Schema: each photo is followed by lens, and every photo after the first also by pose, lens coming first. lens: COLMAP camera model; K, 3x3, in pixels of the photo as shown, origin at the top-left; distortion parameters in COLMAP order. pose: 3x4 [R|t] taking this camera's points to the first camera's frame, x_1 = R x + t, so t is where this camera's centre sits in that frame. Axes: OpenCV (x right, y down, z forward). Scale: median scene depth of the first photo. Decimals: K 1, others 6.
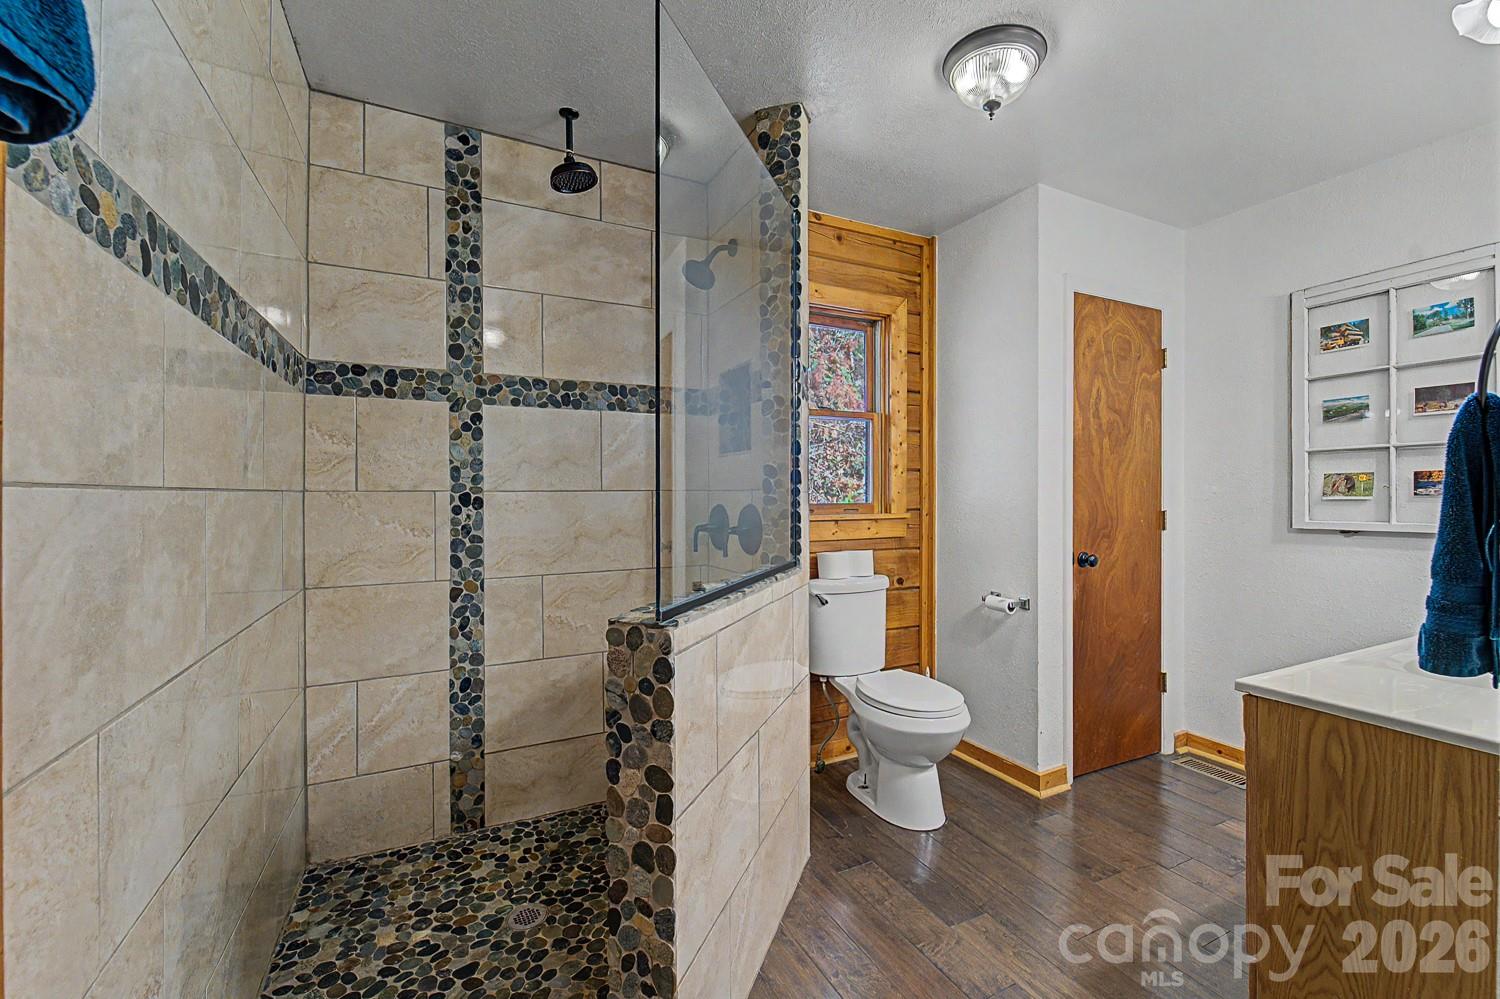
lens RADIAL K [[629.4, 0, 749.3], [0, 629.4, 493.0], [0, 0, 1]] dist [-0.004762, -0.001675]
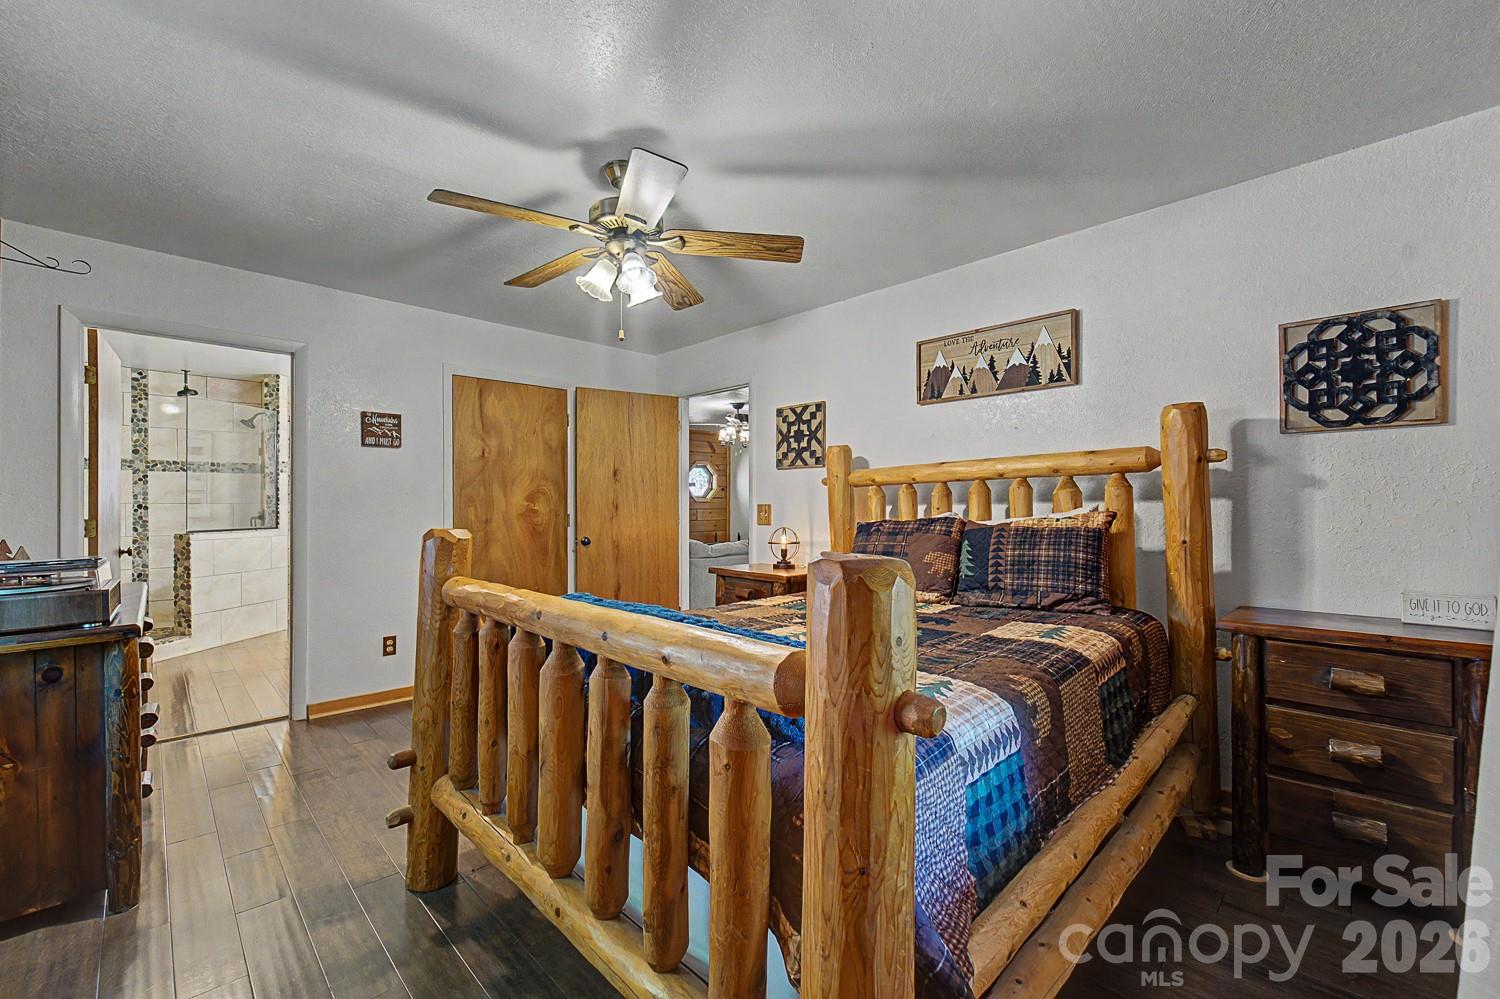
lens RADIAL K [[629.4, 0, 760.0], [0, 629.4, 502.4], [0, 0, 1]] dist [-0.004762, -0.001675]
pose [[0.949118, 0.002865, 0.314906, 1.235924], [-0.001516, 0.999989, -0.004527, 0.001342], [-0.314916, 0.003819, 0.949112, -2.399584]]
